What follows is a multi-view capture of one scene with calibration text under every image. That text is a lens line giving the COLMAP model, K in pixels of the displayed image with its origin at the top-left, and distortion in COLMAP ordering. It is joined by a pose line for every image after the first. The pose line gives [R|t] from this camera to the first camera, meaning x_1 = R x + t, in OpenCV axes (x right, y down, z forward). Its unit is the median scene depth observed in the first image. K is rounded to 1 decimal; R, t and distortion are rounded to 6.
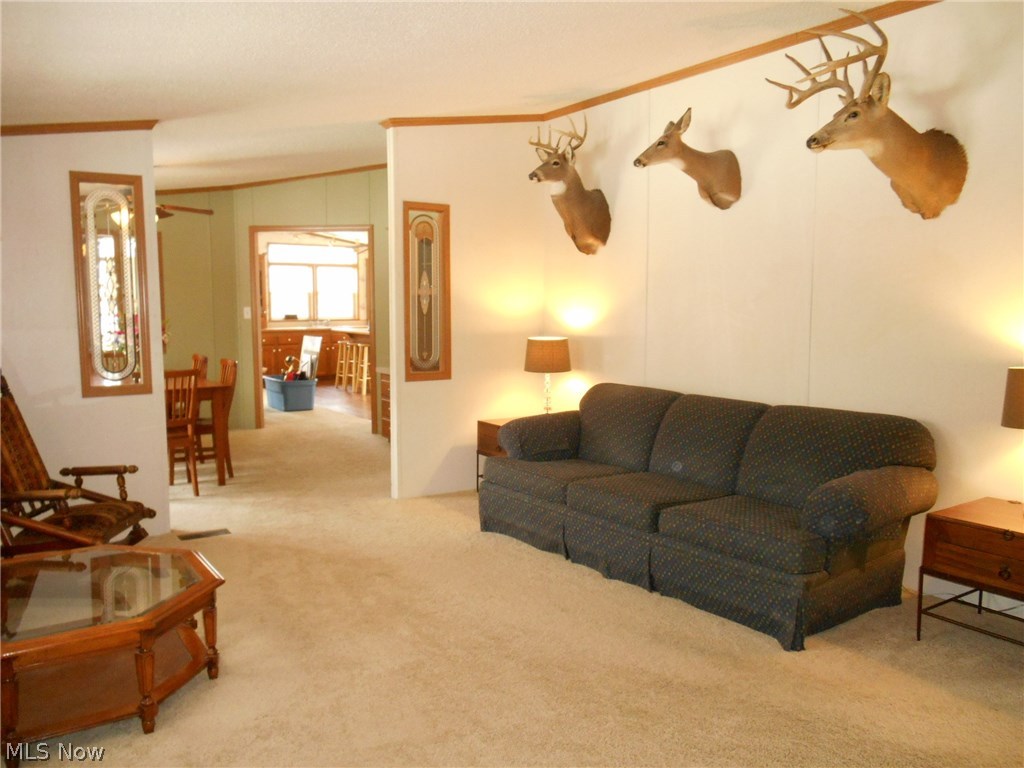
lens RADIAL K [[788.6, 0, 510.8], [0, 788.6, 385.9], [0, 0, 1]] dist [0.005780, 0.000143]
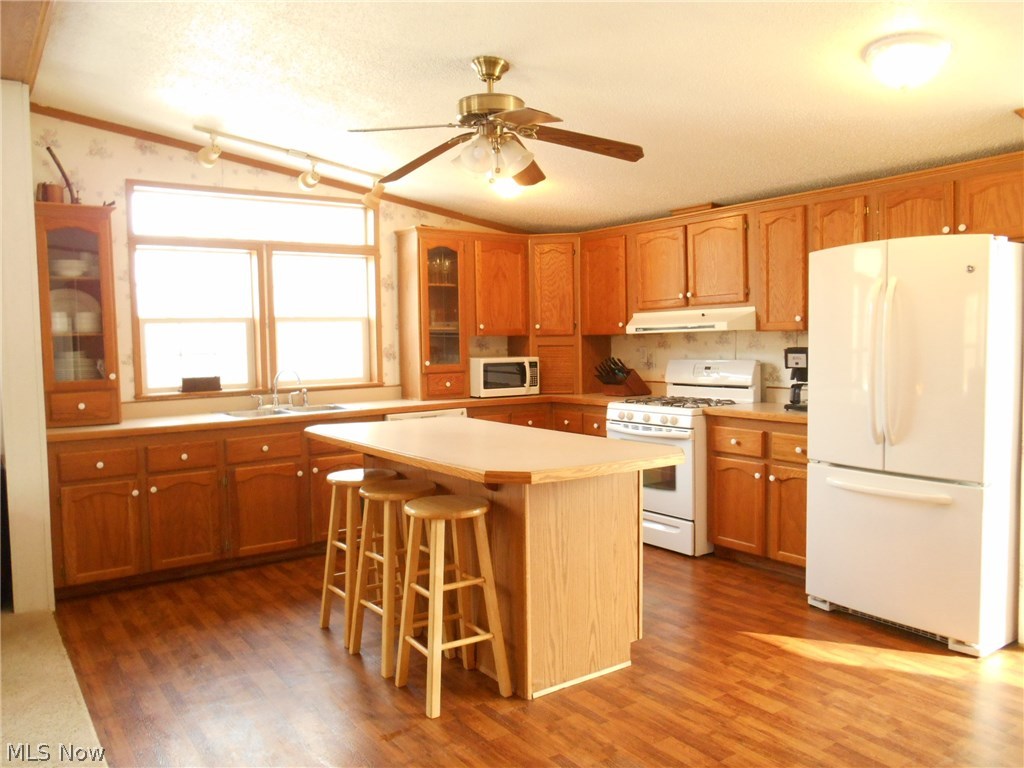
lens RADIAL K [[788.6, 0, 512.9], [0, 788.6, 383.5], [0, 0, 1]] dist [0.005780, 0.000143]
pose [[0.999743, -0.021059, 0.008391, -0.134480], [0.021415, 0.998763, -0.044880, -0.068179], [-0.007436, 0.045049, 0.998957, 0.626502]]
